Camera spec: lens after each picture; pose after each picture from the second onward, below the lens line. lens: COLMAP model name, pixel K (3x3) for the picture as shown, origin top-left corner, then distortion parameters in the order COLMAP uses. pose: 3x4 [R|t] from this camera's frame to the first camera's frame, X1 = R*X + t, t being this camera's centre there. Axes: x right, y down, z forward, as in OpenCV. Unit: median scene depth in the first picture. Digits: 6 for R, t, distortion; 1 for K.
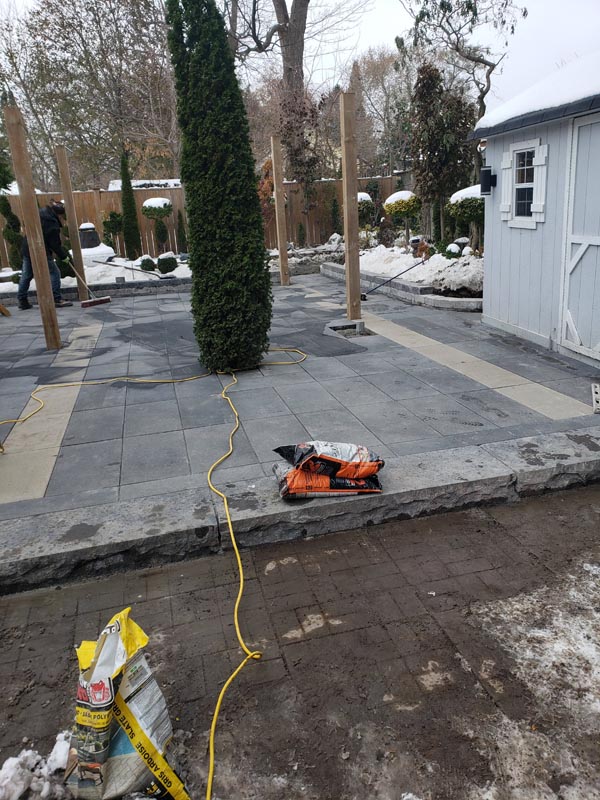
lens RADIAL K [[633.7, 0, 320.5], [0, 633.7, 394.6], [0, 0, 1]] dist [0.024036, -0.013690]
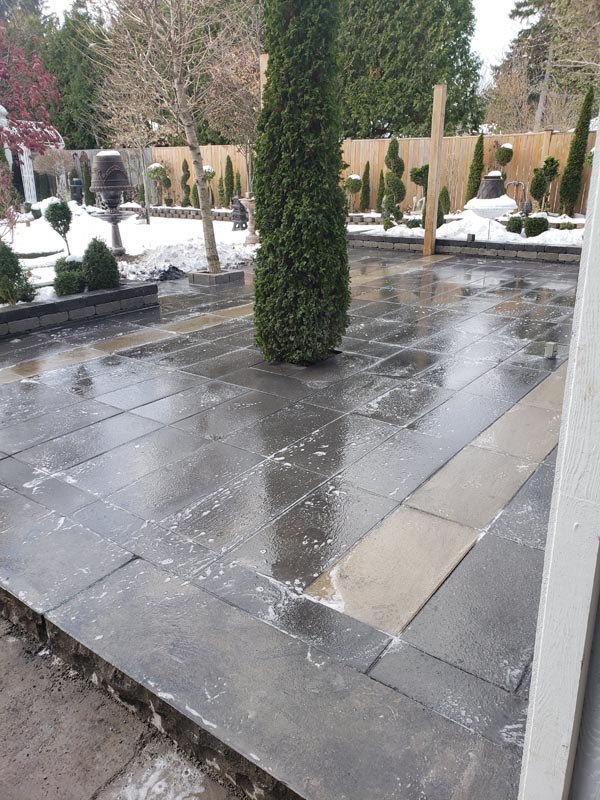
lens RADIAL K [[633.7, 0, 292.6], [0, 633.7, 406.5], [0, 0, 1]] dist [0.024036, -0.013690]
pose [[0.605045, 0.326537, -0.726150, 0.296529], [-0.248709, 0.943905, 0.217228, -0.097017], [0.756349, 0.049167, 0.652318, 0.257942]]
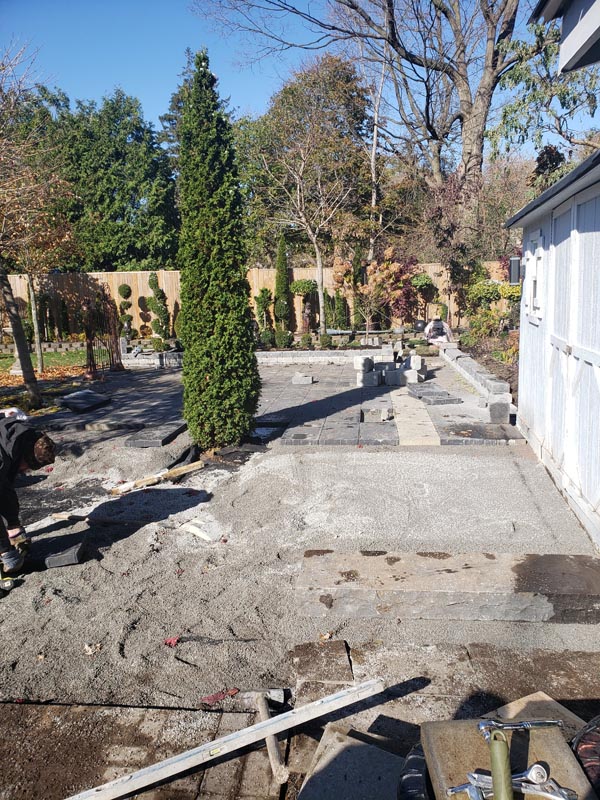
lens RADIAL K [[633.7, 0, 314.0], [0, 633.7, 403.4], [0, 0, 1]] dist [0.024036, -0.013690]
pose [[0.934644, 0.093302, -0.343127, 0.214940], [-0.126576, 0.989053, -0.075841, -0.024579], [0.332295, 0.114316, 0.936222, 0.035875]]
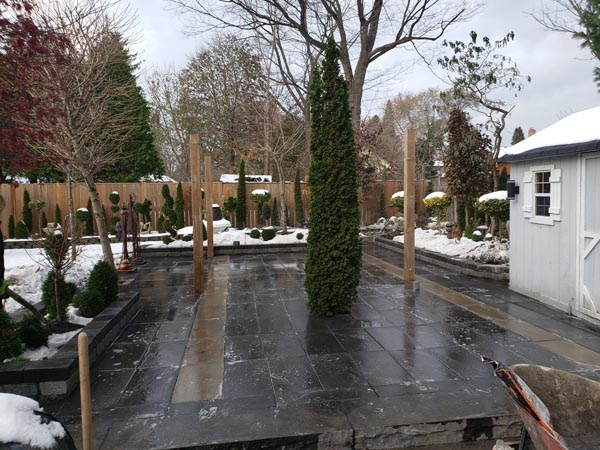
lens RADIAL K [[475.3, 0, 305.8], [0, 475.3, 221.0], [0, 0, 1]] dist [0.024036, -0.013690]
pose [[0.993429, 0.045103, -0.105187, -0.053404], [-0.067978, 0.971925, -0.225259, 0.001310], [0.092074, 0.230929, 0.968604, -0.036658]]
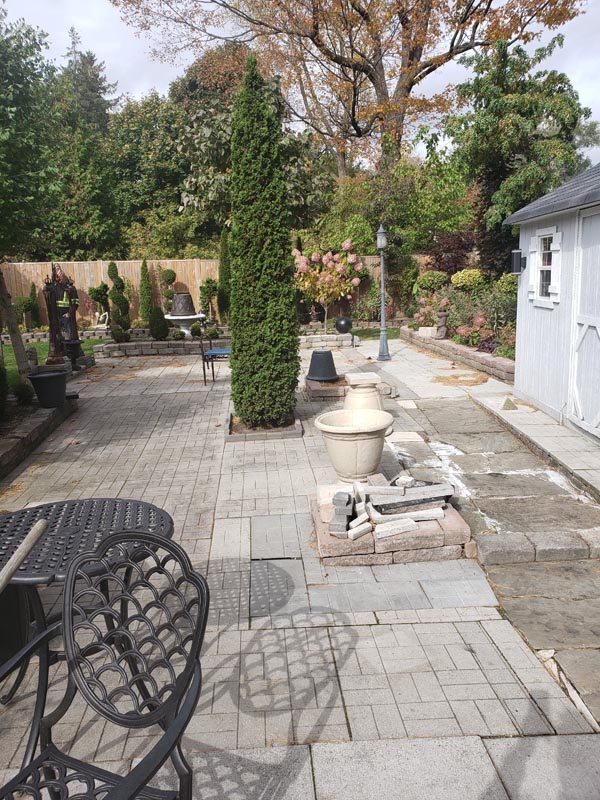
lens RADIAL K [[633.7, 0, 298.8], [0, 633.7, 405.7], [0, 0, 1]] dist [0.024036, -0.013690]
pose [[0.978865, 0.069630, -0.192290, 0.083347], [-0.085905, 0.993274, -0.077629, 0.010141], [0.185592, 0.092507, 0.978263, -0.055334]]
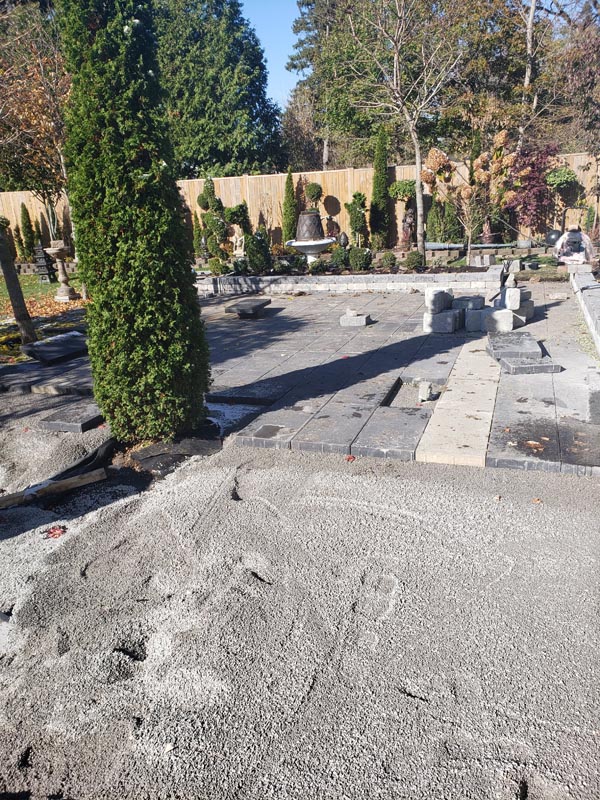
lens RADIAL K [[633.7, 0, 304.3], [0, 633.7, 398.6], [0, 0, 1]] dist [0.024036, -0.013690]
pose [[0.820452, 0.182158, -0.541919, 0.226294], [-0.157632, 0.983218, 0.091842, -0.099511], [0.549554, 0.010072, 0.835397, 0.291968]]
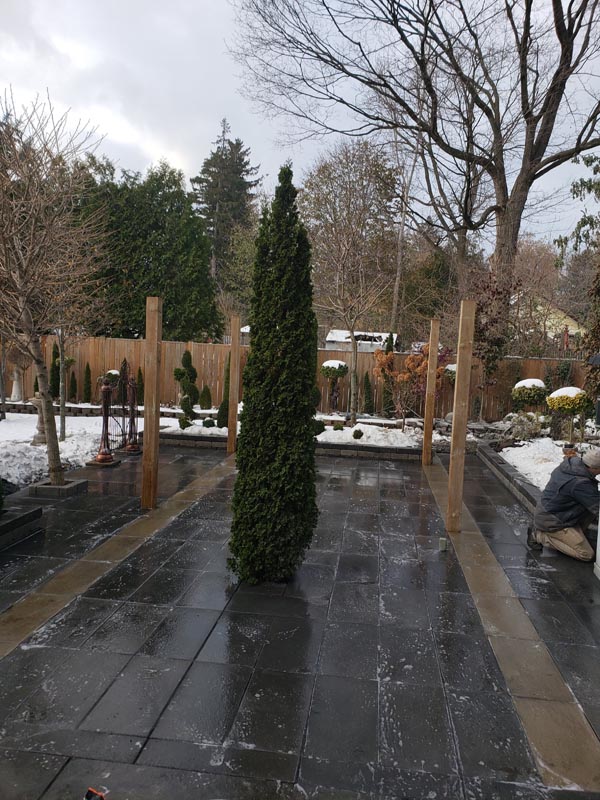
lens RADIAL K [[633.7, 0, 308.4], [0, 633.7, 395.7], [0, 0, 1]] dist [0.024036, -0.013690]
pose [[0.922139, 0.125099, -0.366074, 0.136532], [-0.199321, 0.964643, -0.172440, -0.087663], [0.331558, 0.231980, 0.914470, 0.056878]]
